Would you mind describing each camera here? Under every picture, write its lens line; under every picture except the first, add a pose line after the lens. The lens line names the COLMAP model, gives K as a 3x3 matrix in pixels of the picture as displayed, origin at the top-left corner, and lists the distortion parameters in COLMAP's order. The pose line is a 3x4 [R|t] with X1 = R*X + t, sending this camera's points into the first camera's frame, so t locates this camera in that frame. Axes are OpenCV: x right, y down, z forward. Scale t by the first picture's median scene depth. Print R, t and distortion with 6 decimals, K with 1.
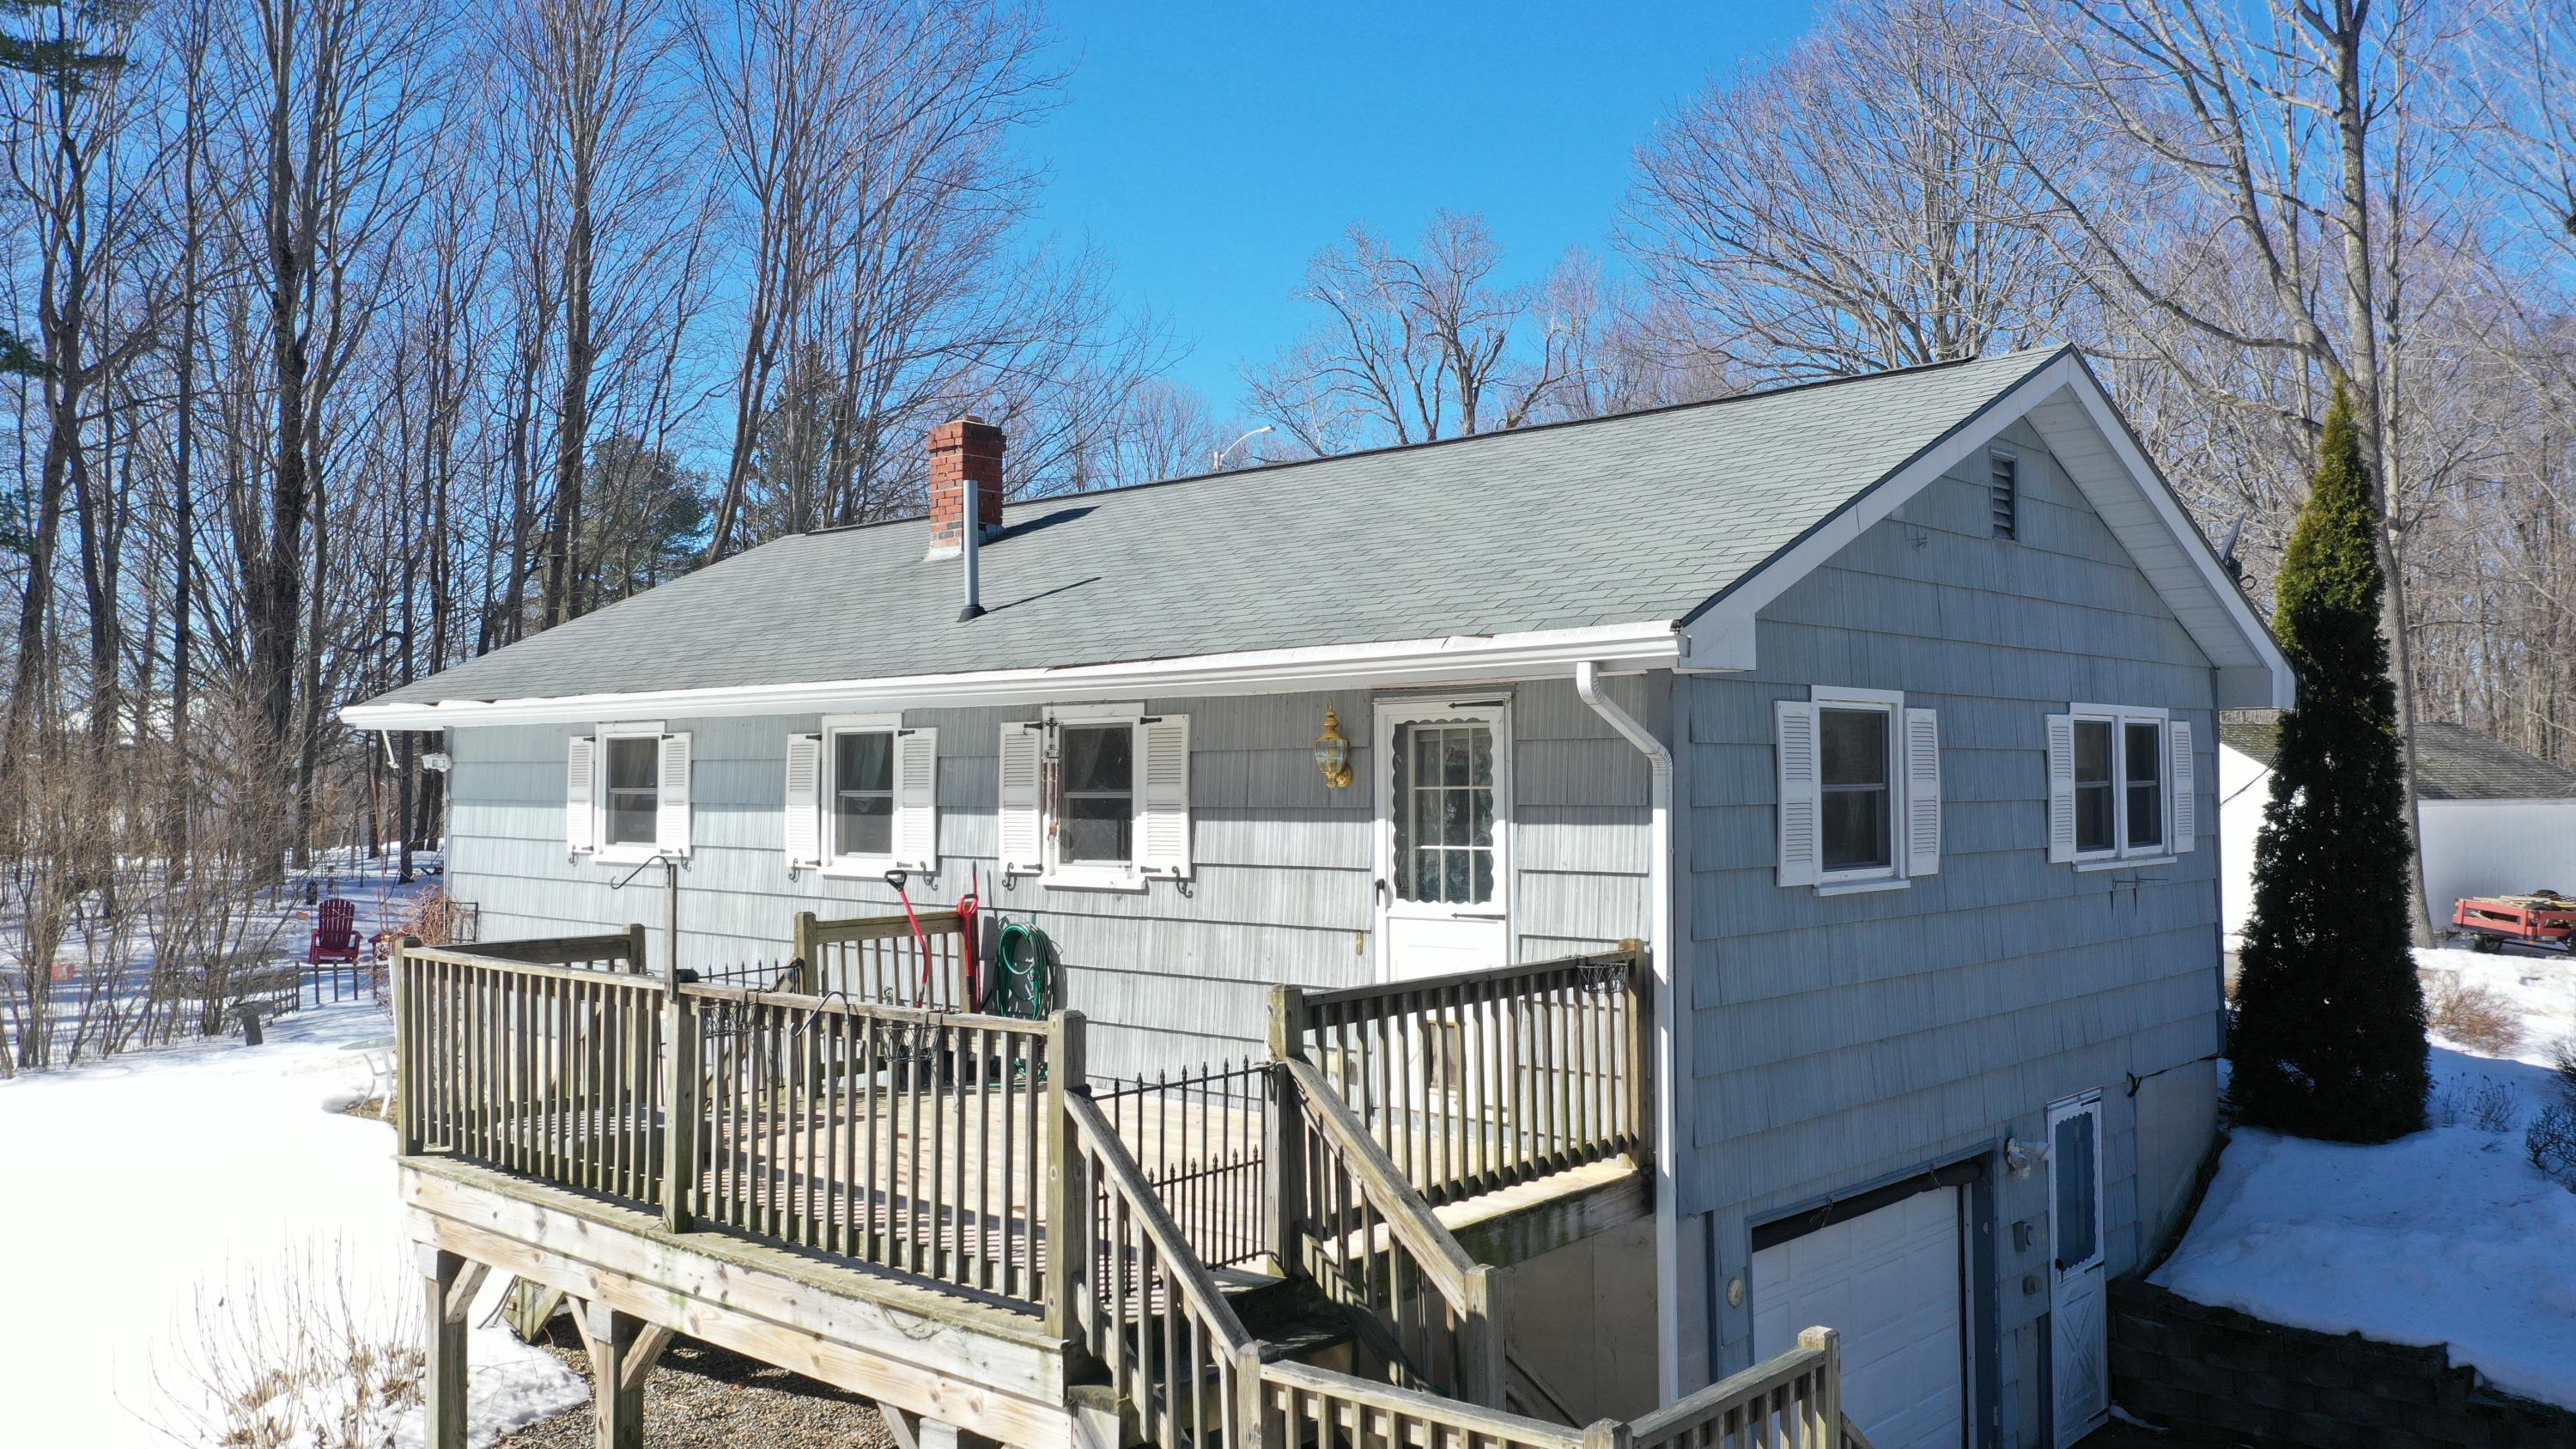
lens RADIAL K [[2033.7, 0, 1288.0], [0, 2033.7, 724.5], [0, 0, 1]] dist [-0.016134, -0.000347]
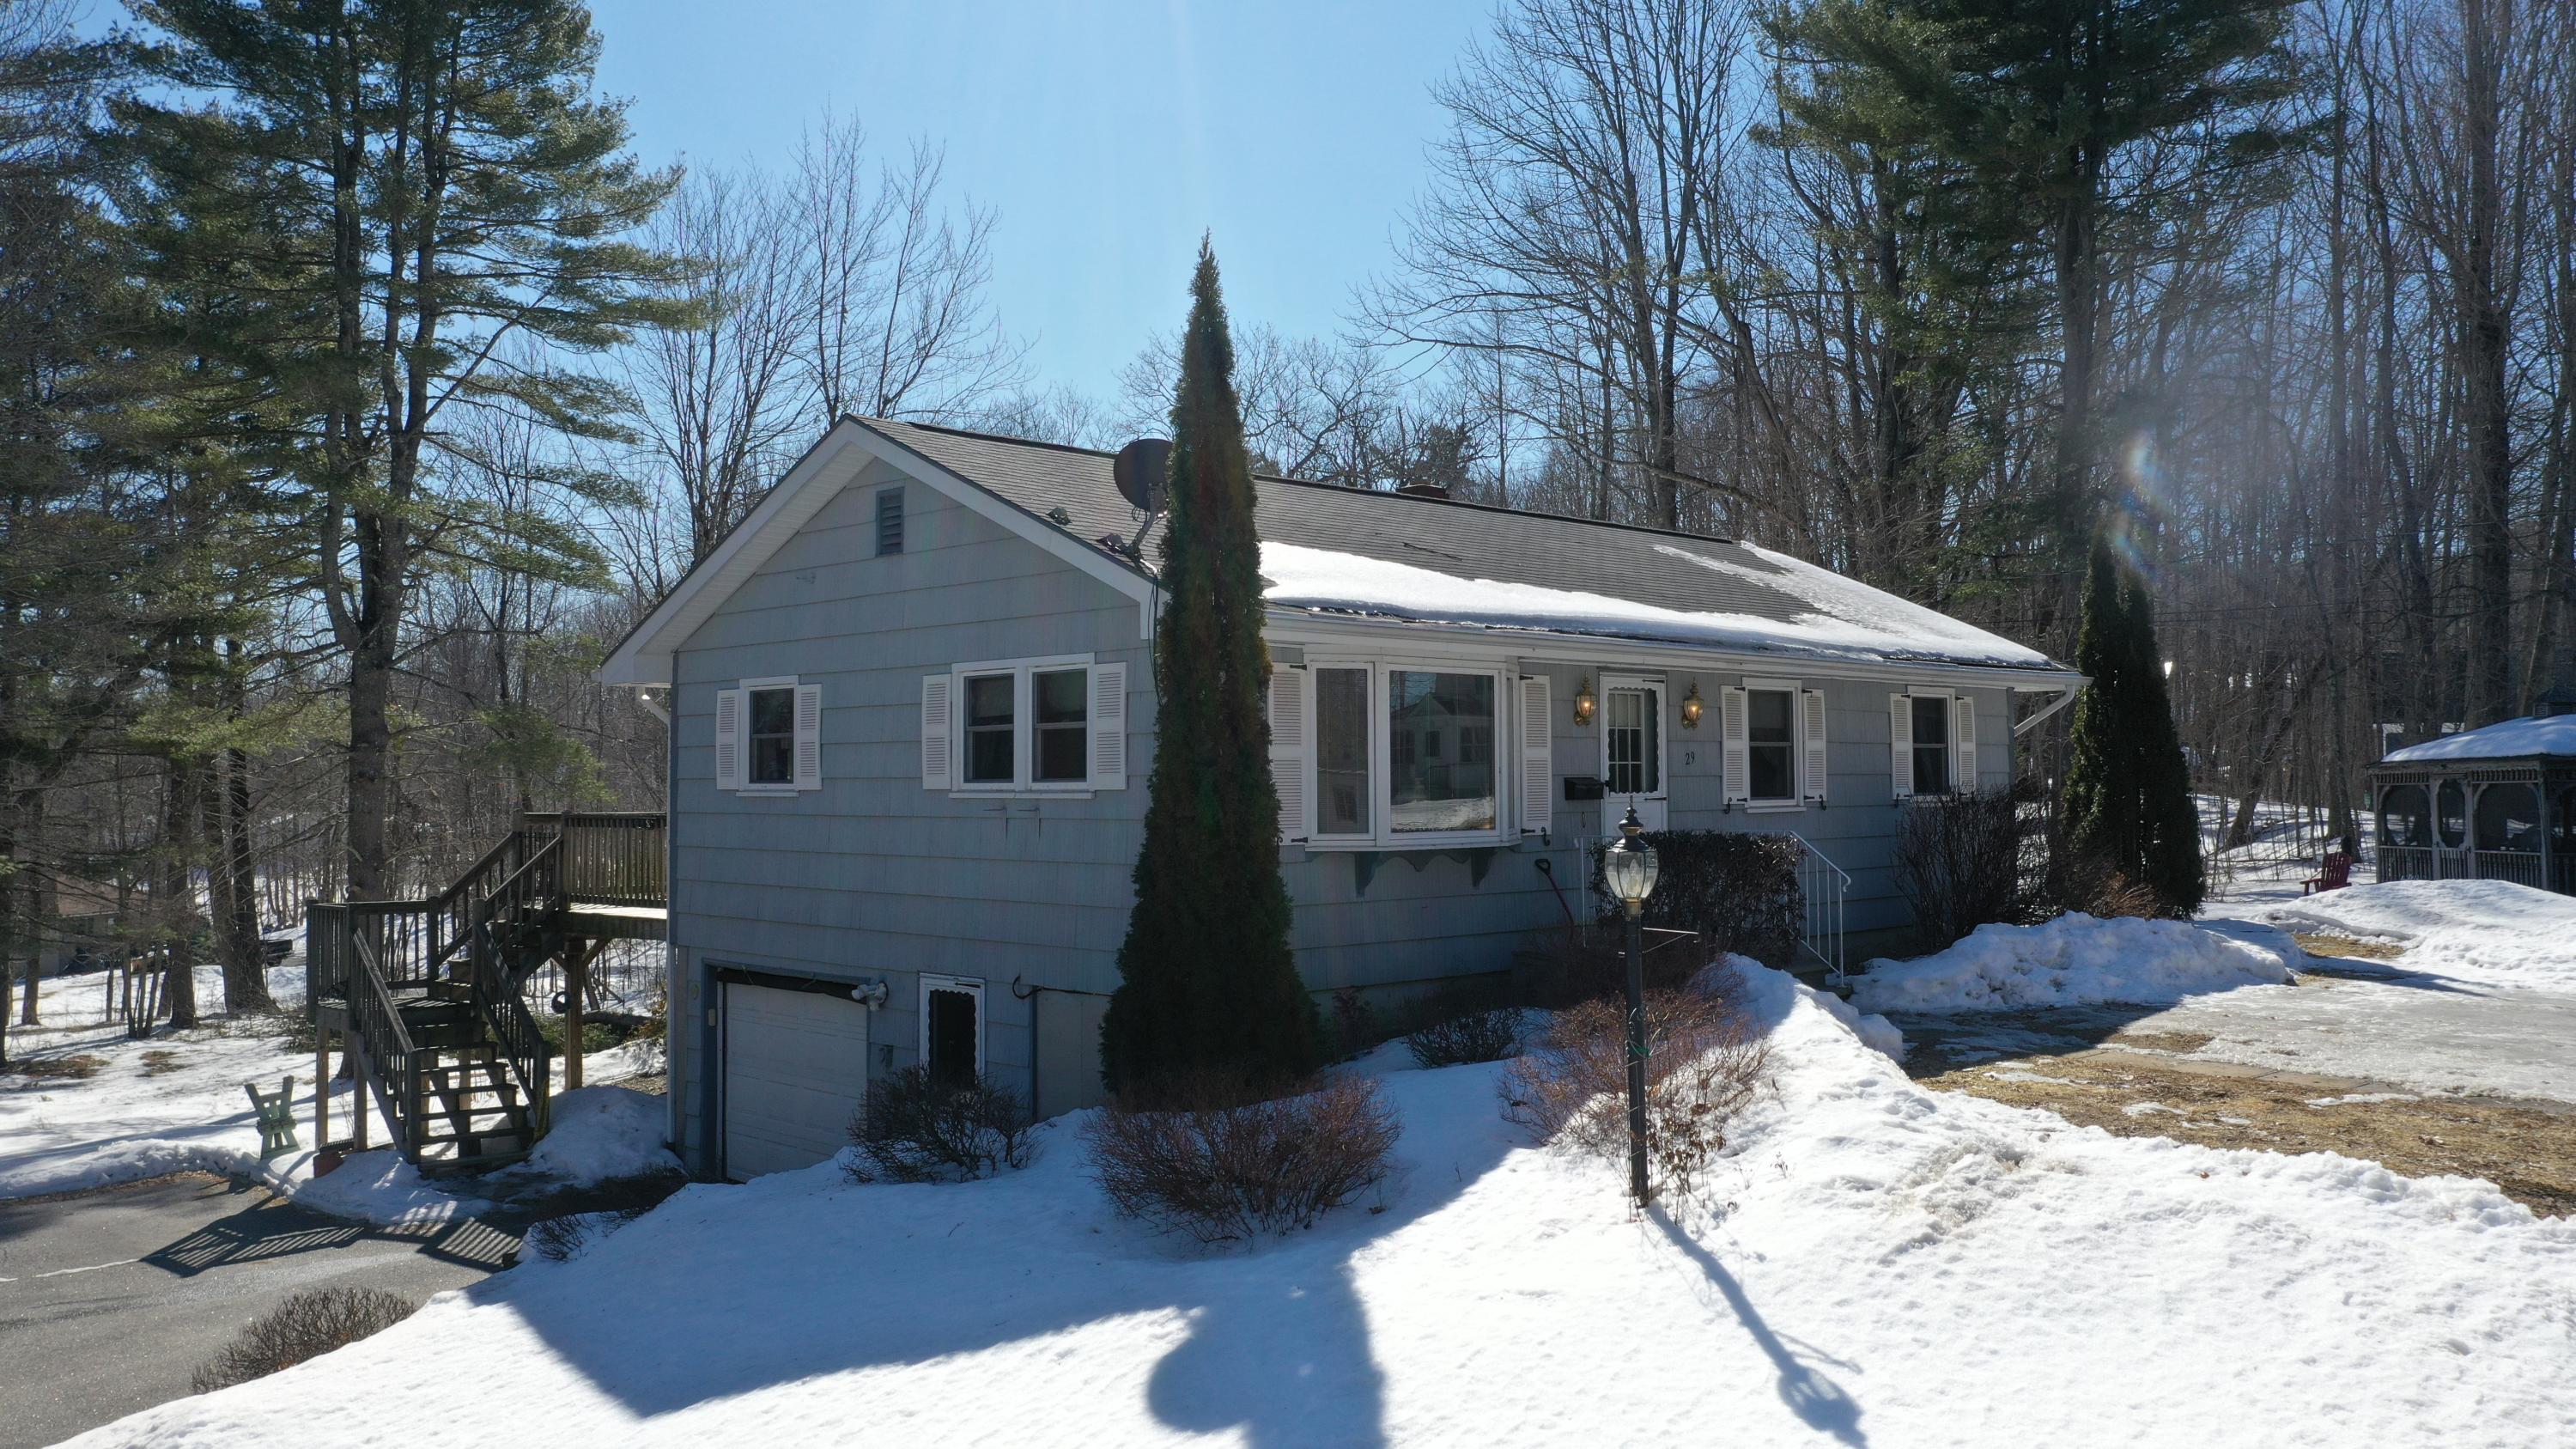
lens RADIAL K [[2011.4, 0, 1288.0], [0, 2011.4, 724.5], [0, 0, 1]] dist [-0.008526, -0.001732]
pose [[-0.051997, -0.019932, -0.998448, 1.764371], [0.035767, 0.999122, -0.021808, 0.067382], [0.998007, -0.036845, -0.051239, 1.381117]]
